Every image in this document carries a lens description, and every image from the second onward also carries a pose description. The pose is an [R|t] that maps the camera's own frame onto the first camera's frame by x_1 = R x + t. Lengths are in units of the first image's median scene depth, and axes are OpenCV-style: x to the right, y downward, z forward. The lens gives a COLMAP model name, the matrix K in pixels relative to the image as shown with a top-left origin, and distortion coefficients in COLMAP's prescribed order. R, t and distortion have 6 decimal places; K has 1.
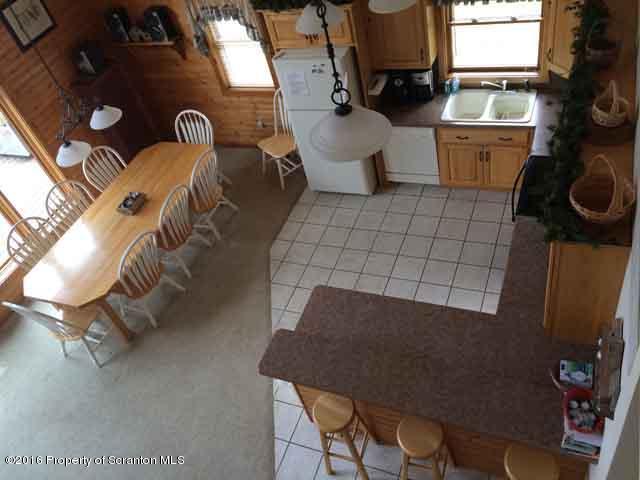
lens RADIAL K [[542.7, 0, 309.9], [0, 542.7, 240.7], [0, 0, 1]] dist [0.048322, -0.007764]
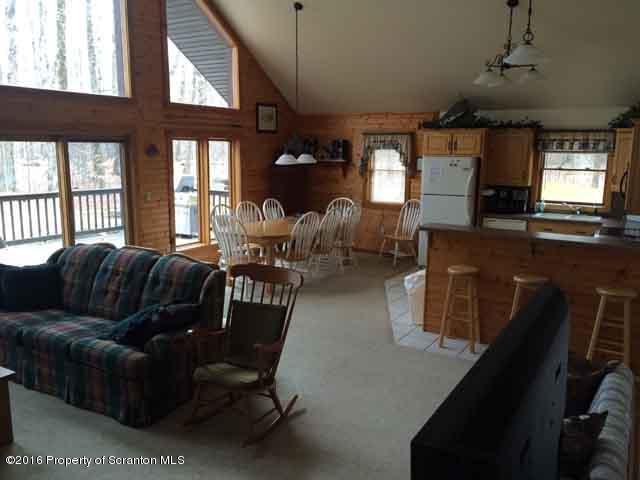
lens RADIAL K [[542.7, 0, 309.9], [0, 542.7, 240.7], [0, 0, 1]] dist [0.048322, -0.007764]
pose [[0.957423, 0.260785, -0.123825, -0.108633], [-0.285657, 0.793798, -0.536921, 0.678719], [-0.041729, 0.549432, 0.834496, -0.114519]]
